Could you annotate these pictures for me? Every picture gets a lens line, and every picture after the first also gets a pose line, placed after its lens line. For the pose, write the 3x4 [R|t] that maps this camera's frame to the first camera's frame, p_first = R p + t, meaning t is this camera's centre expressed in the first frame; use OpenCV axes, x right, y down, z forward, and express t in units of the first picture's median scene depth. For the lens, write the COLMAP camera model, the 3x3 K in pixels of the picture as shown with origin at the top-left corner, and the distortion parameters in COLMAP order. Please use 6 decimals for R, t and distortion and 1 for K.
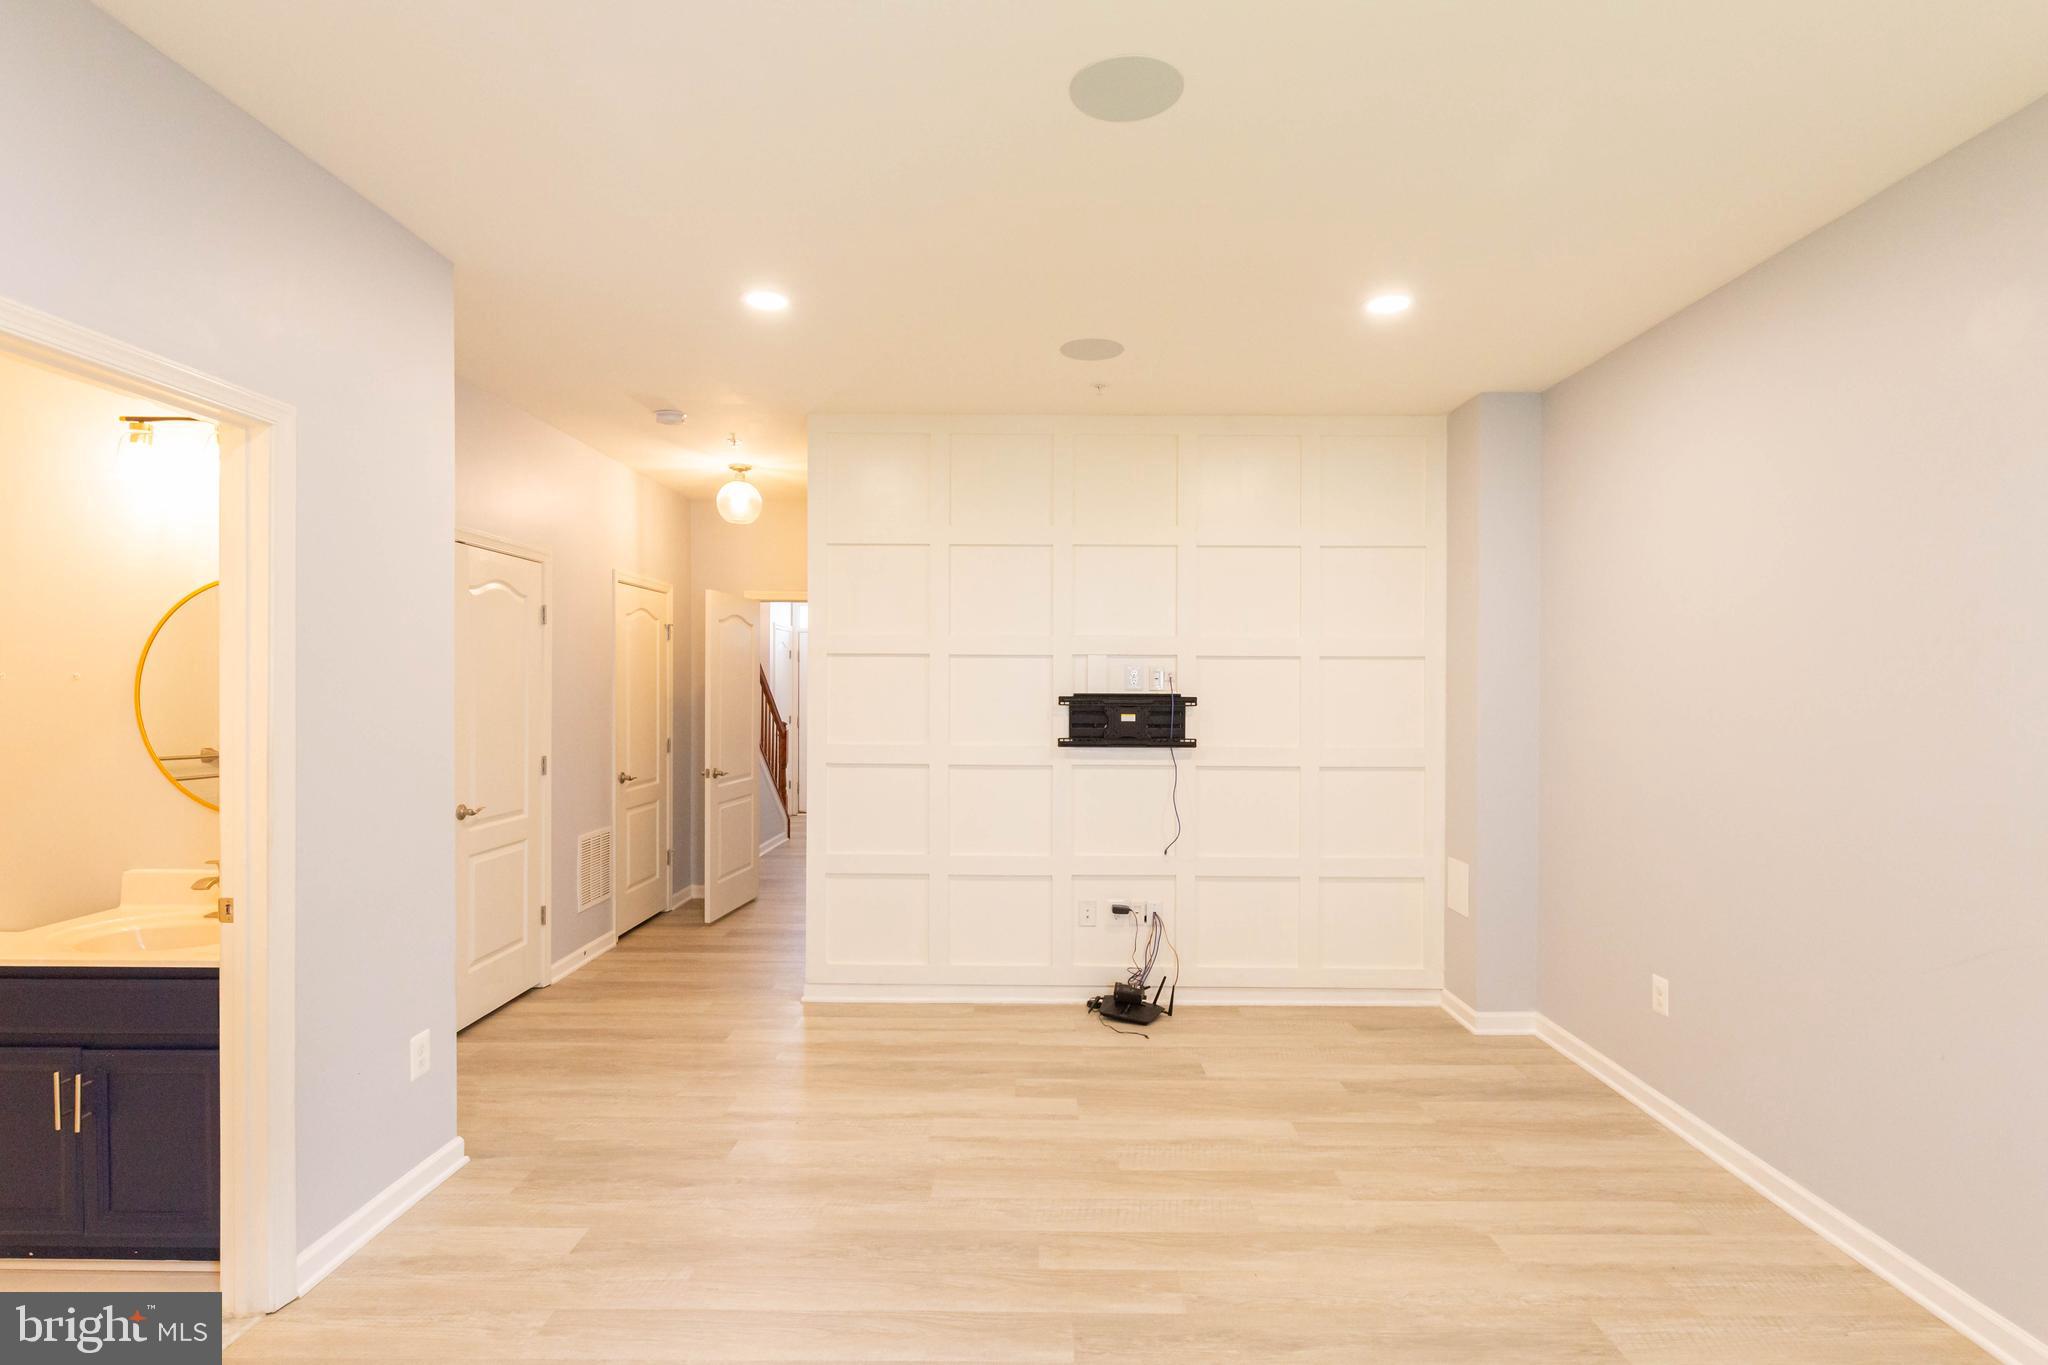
lens RADIAL K [[1067.9, 0, 1031.2], [0, 1067.9, 688.6], [0, 0, 1]] dist [0.005017, -0.003128]
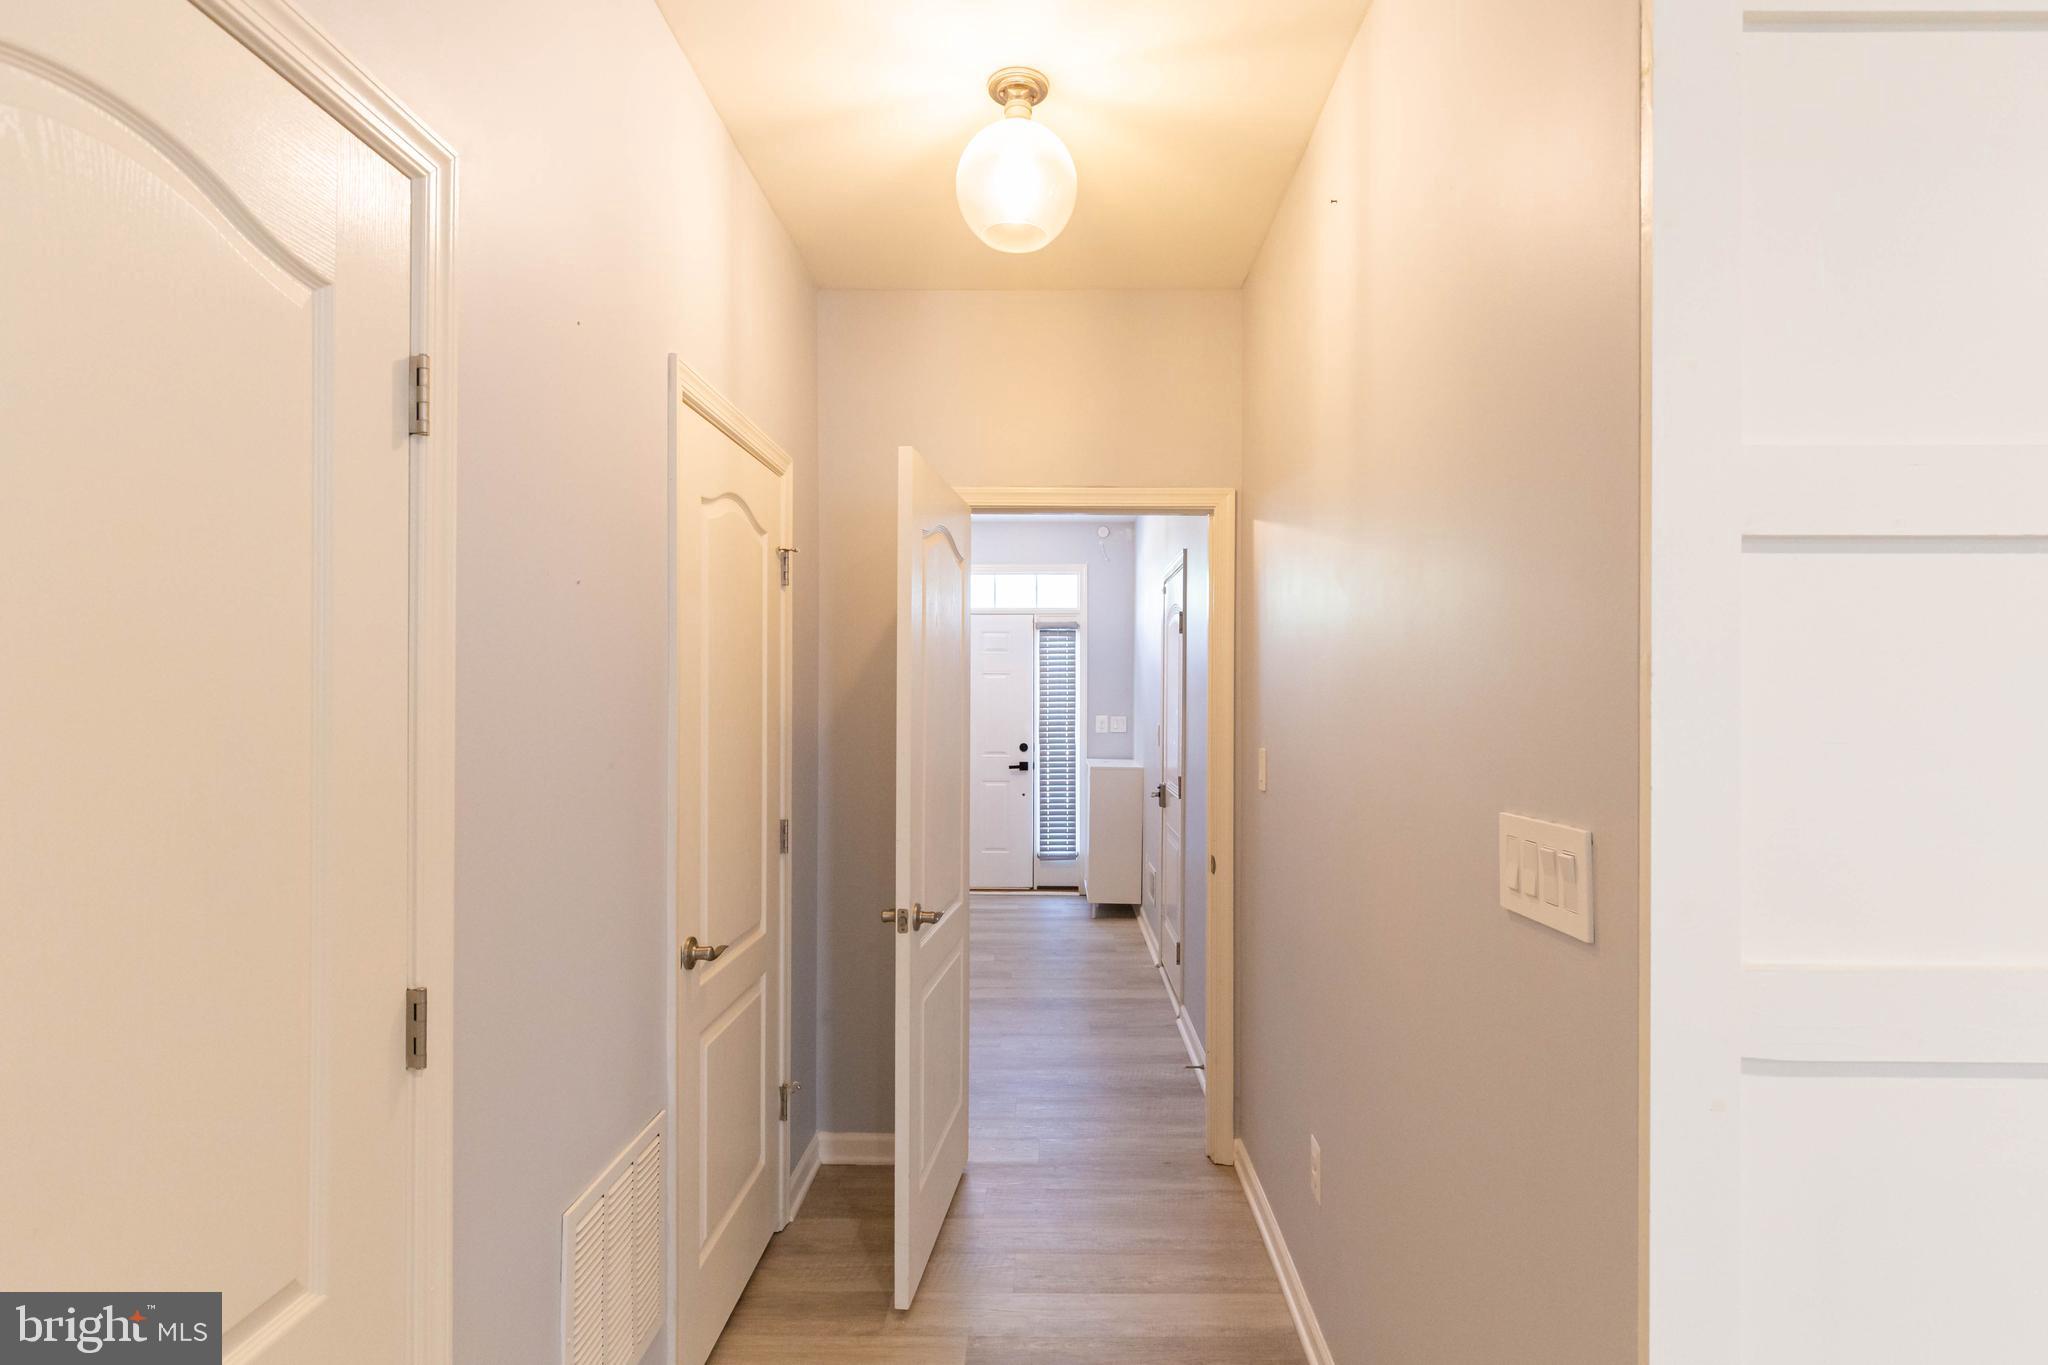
lens RADIAL K [[1067.9, 0, 1029.1], [0, 1067.9, 692.1], [0, 0, 1]] dist [0.005017, -0.003128]
pose [[0.999991, -0.004134, 0.000859, -0.257213], [0.004141, 0.999955, -0.008554, -0.000157], [-0.000824, 0.008557, 0.999963, 0.612498]]
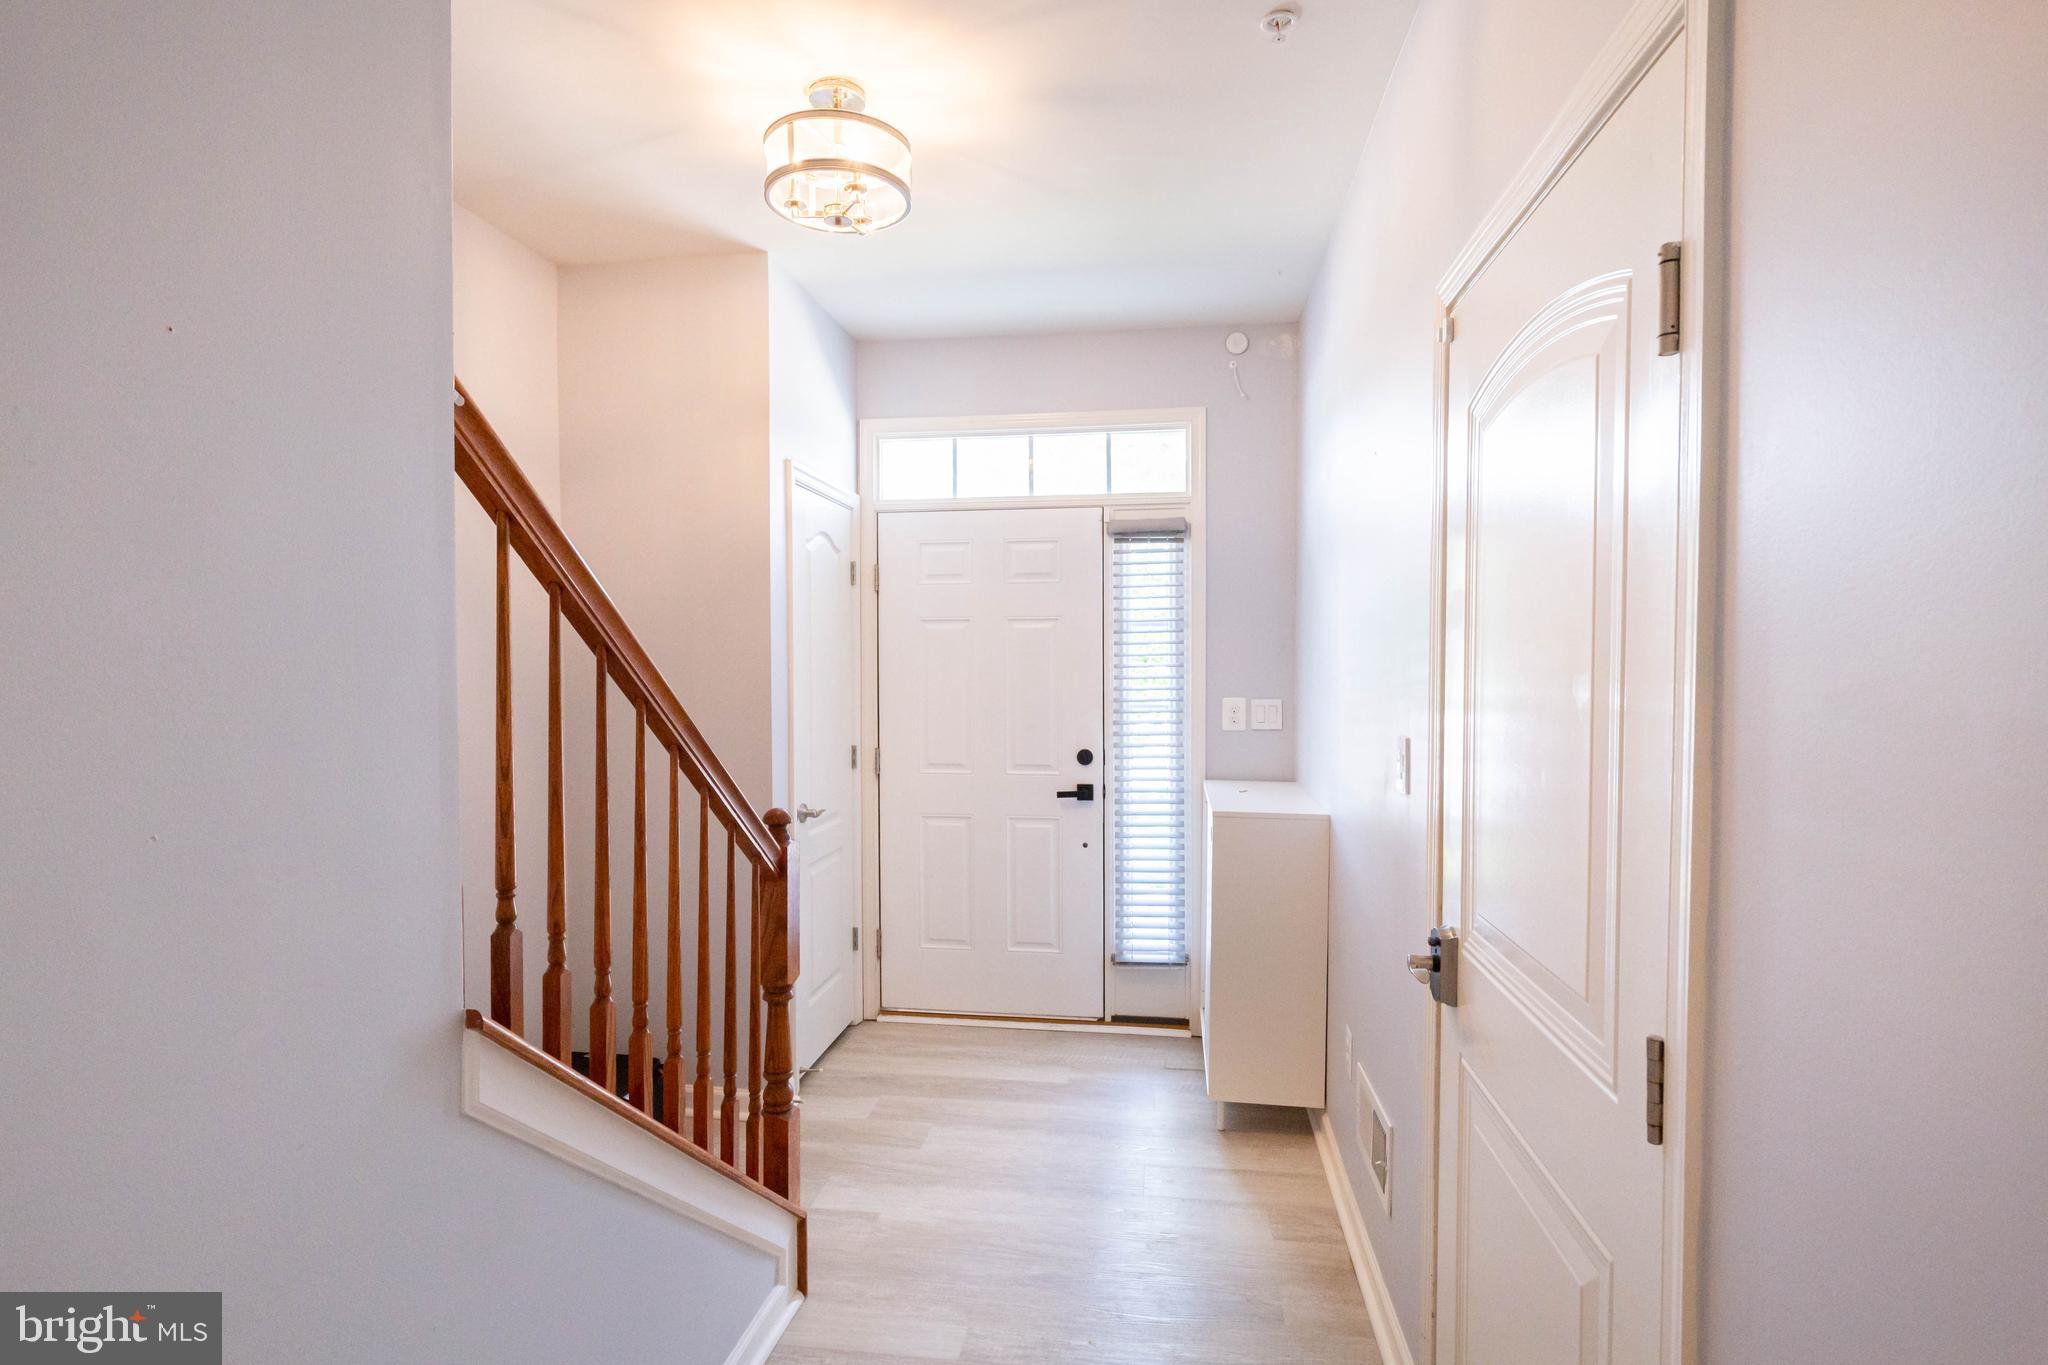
lens RADIAL K [[1067.9, 0, 1027.1], [0, 1067.9, 675.7], [0, 0, 1]] dist [0.005017, -0.003128]
pose [[0.994336, -0.006040, -0.106111, -0.247048], [0.007505, 0.999882, 0.013411, -0.002179], [0.106017, -0.014131, 0.994264, 0.813288]]
